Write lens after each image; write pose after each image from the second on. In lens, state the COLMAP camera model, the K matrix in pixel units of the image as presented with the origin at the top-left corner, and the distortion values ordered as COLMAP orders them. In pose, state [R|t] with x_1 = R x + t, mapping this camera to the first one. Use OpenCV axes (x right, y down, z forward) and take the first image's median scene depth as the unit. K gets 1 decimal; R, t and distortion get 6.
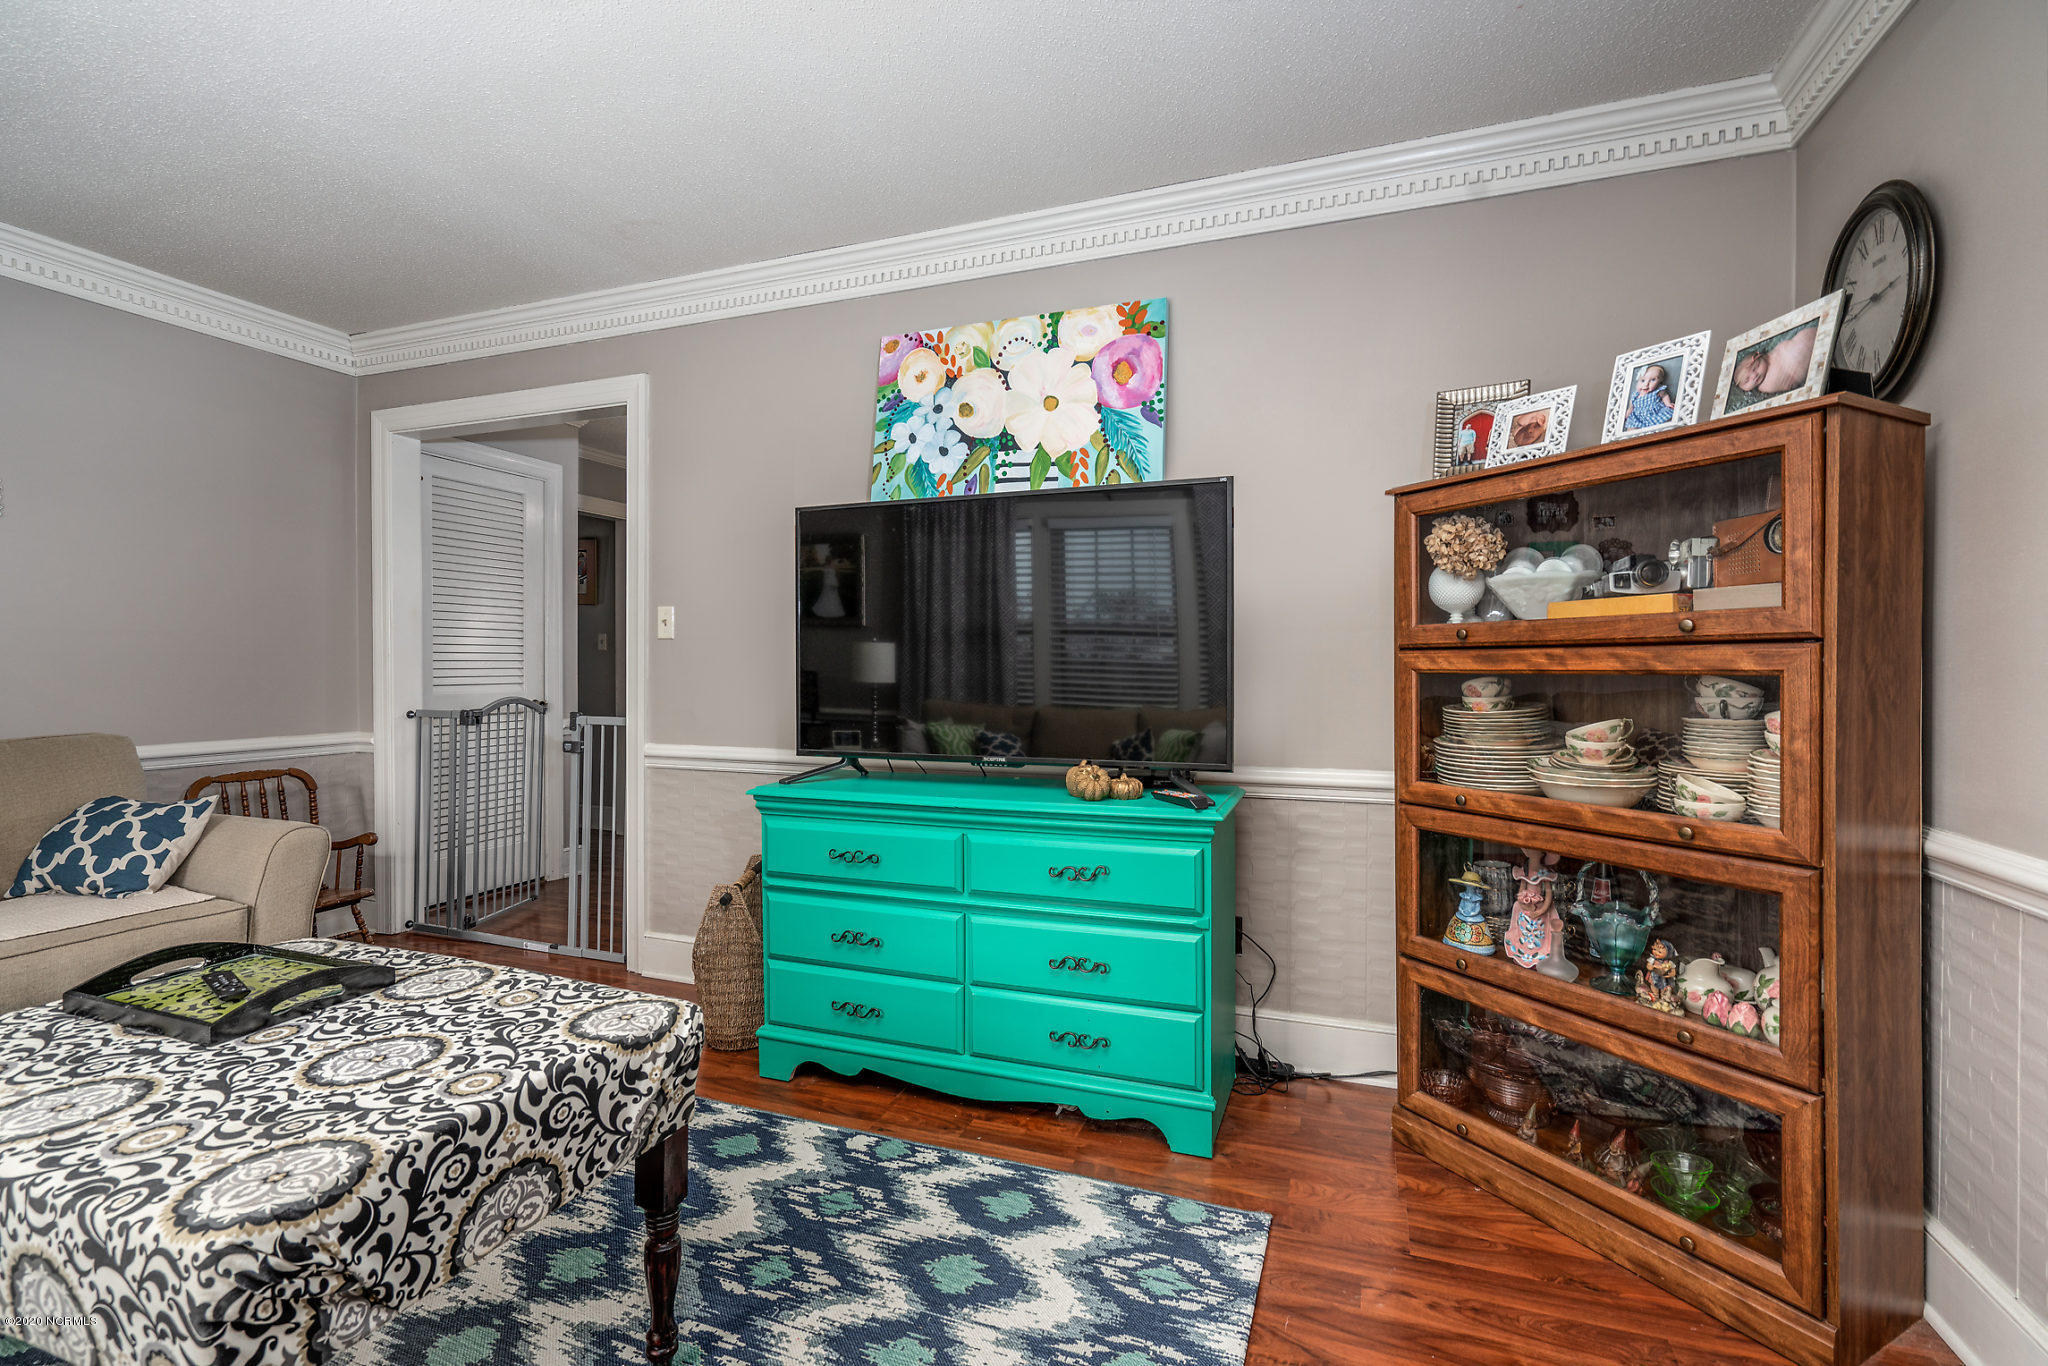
lens RADIAL K [[927.1, 0, 1026.4], [0, 927.1, 677.9], [0, 0, 1]] dist [0.002981, 0.000992]
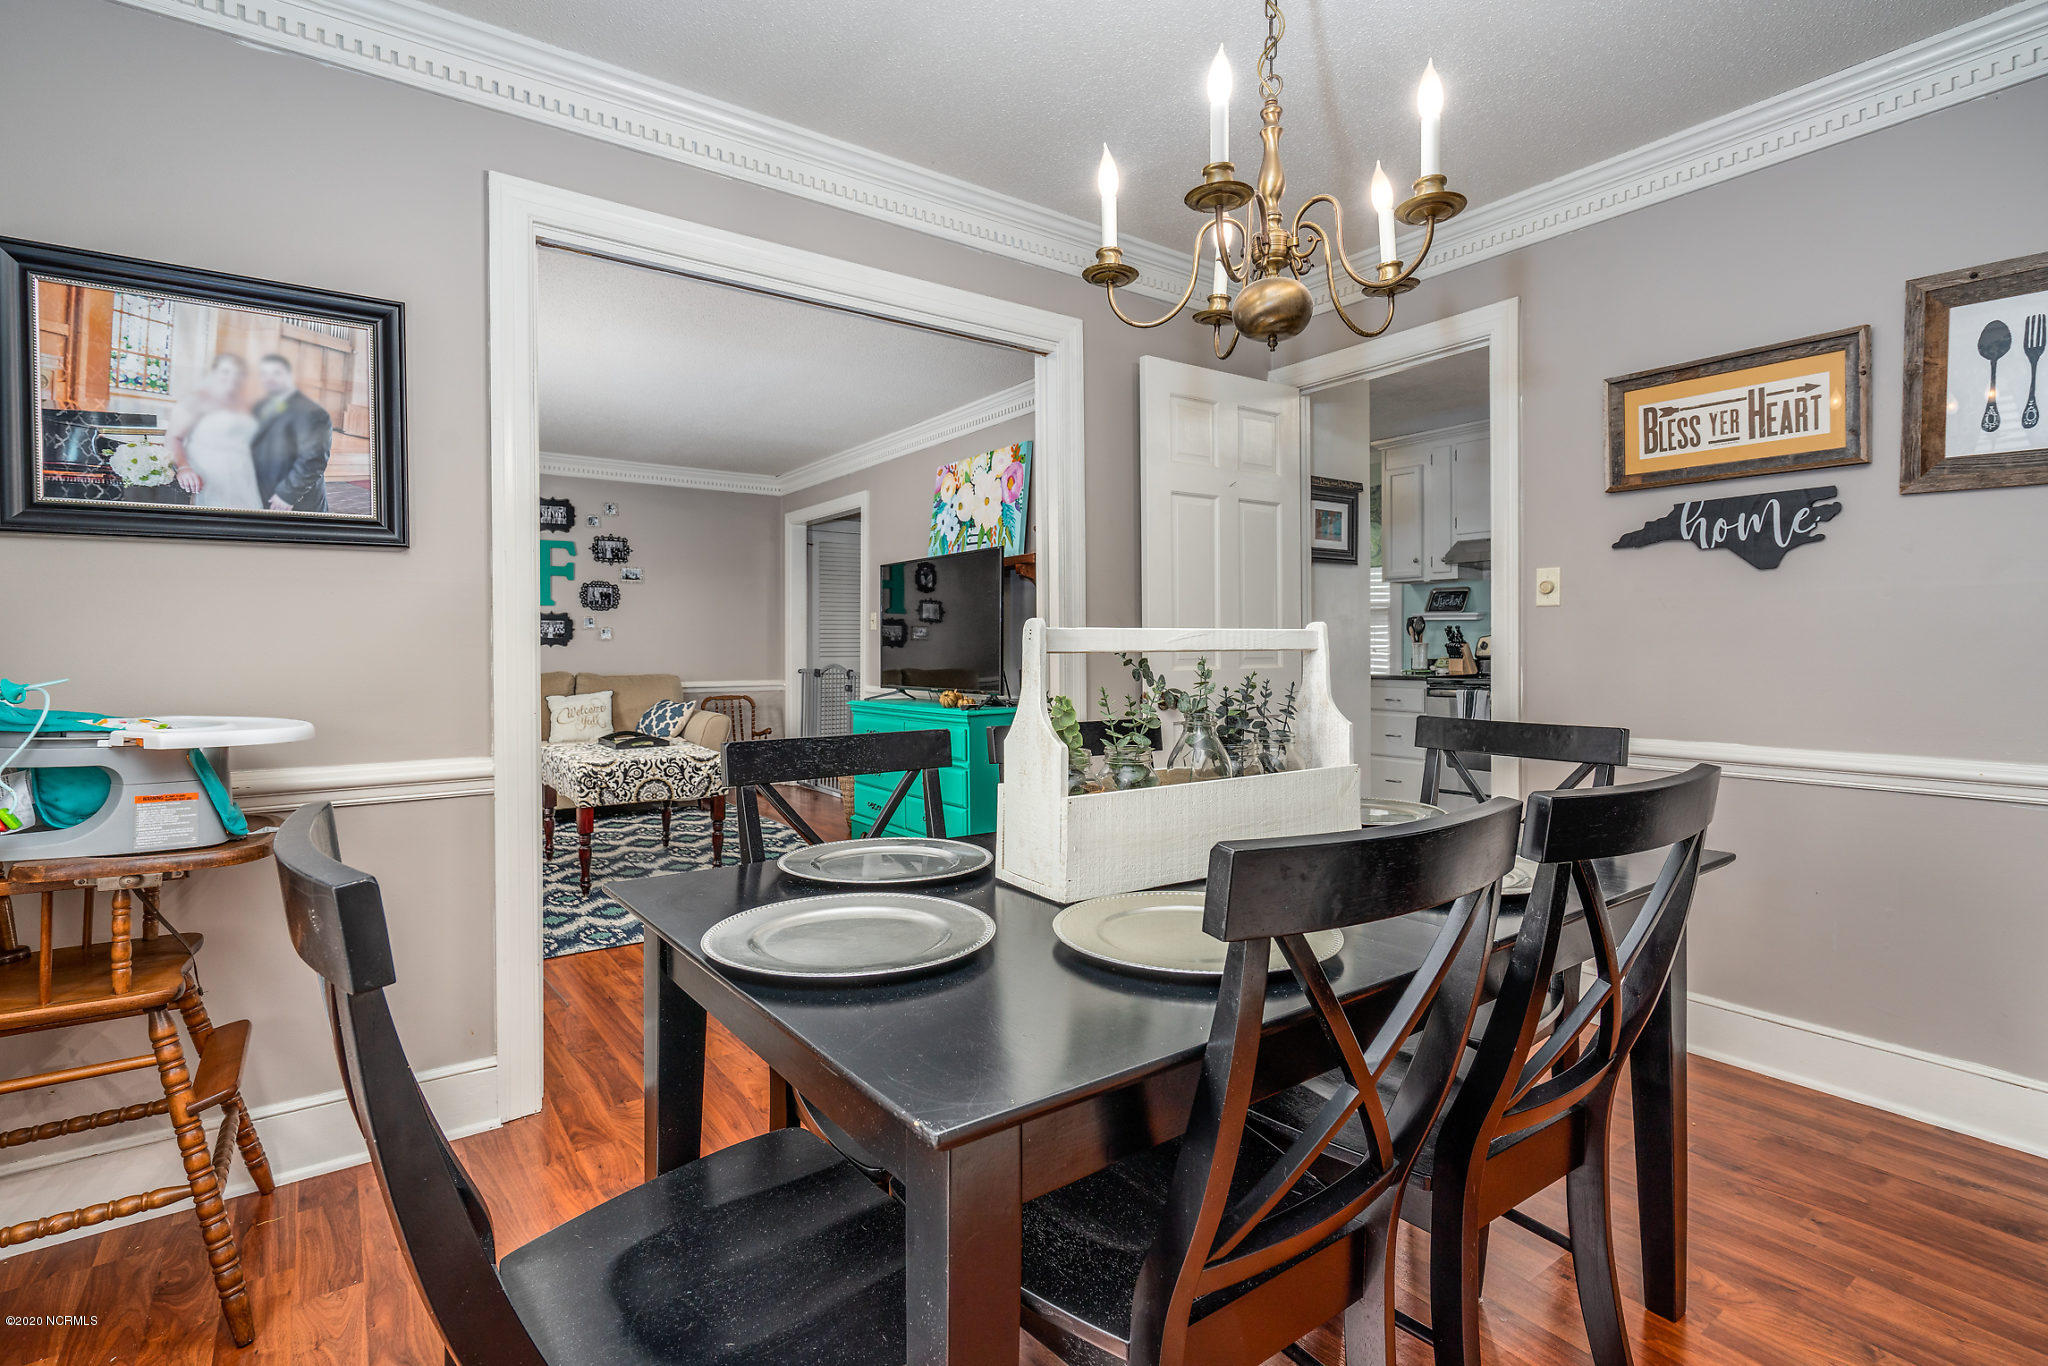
lens RADIAL K [[1023.0, 0, 1030.0], [0, 1023.0, 651.7], [0, 0, 1]] dist [0.009337, -0.000070]
pose [[0.825700, -0.001221, -0.564108, 1.371892], [-0.004732, 0.999947, -0.009091, 0.024755], [0.564089, 0.010176, 0.825651, -0.699211]]
